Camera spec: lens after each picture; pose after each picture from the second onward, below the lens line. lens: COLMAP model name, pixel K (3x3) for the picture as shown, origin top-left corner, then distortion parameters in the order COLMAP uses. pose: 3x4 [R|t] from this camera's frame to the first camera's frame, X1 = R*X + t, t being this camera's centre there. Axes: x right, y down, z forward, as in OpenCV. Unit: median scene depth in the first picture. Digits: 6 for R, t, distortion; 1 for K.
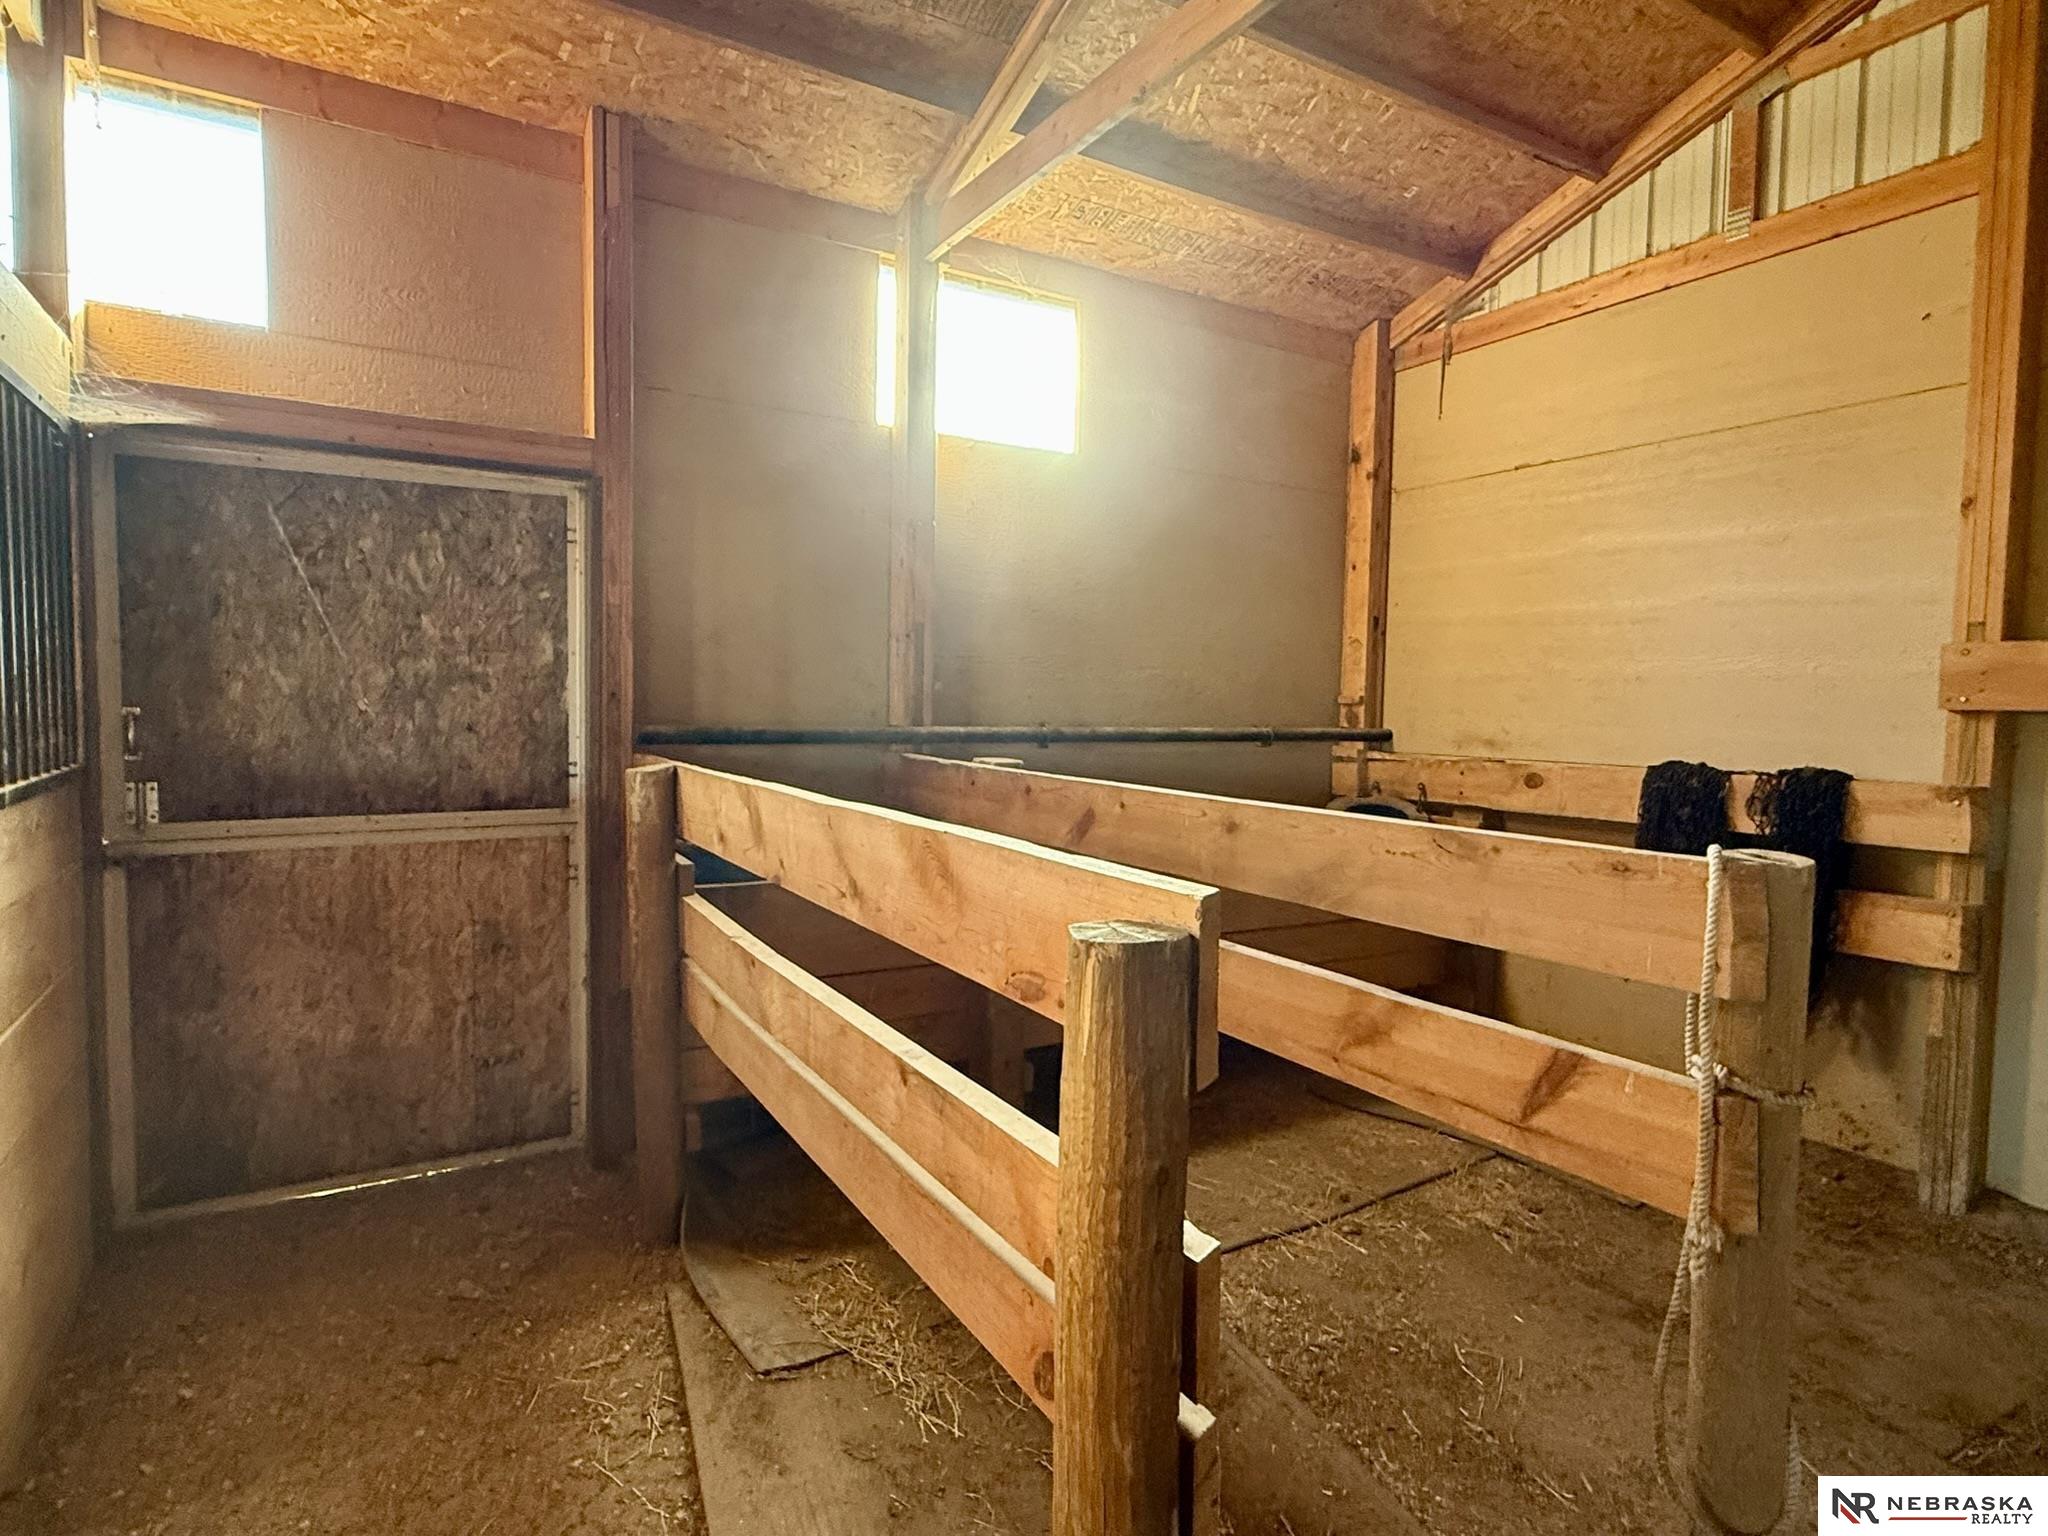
lens RADIAL K [[1112.0, 0, 1020.8], [0, 1112.0, 761.9], [0, 0, 1]] dist [0.001713, -0.000641]
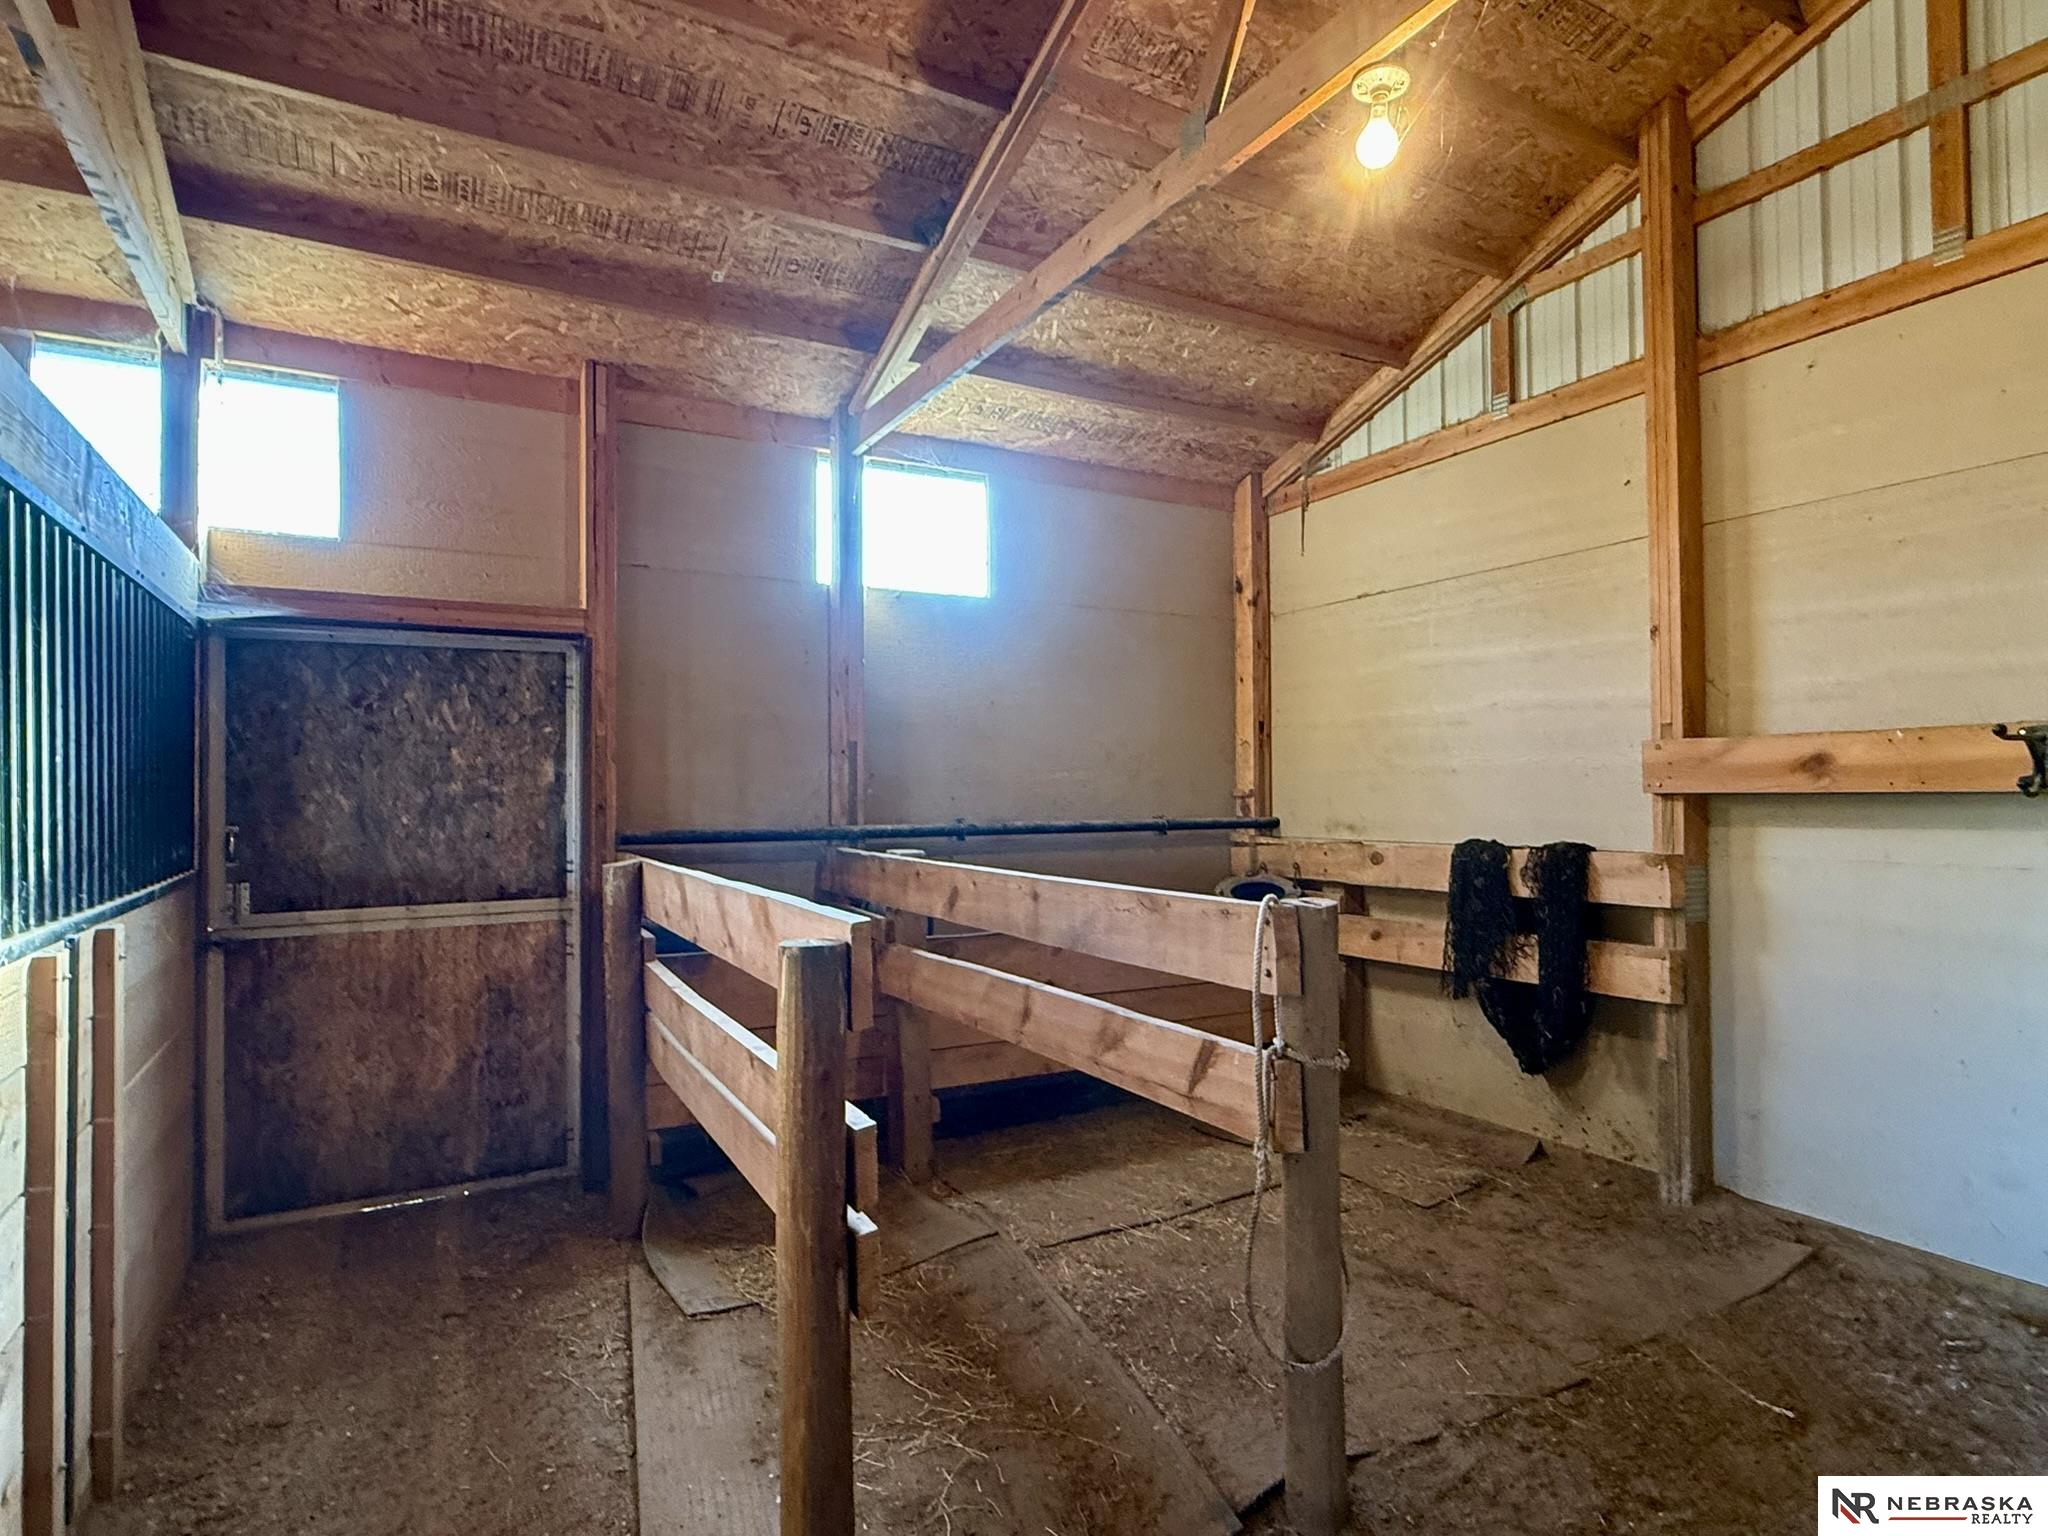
lens RADIAL K [[1112.0, 0, 1027.4], [0, 1112.0, 774.7], [0, 0, 1]] dist [0.001713, -0.000641]
pose [[0.999296, -0.025404, -0.027595, 0.163239], [0.023349, 0.997102, -0.072408, 0.006644], [0.029355, 0.071713, 0.996993, -0.263845]]
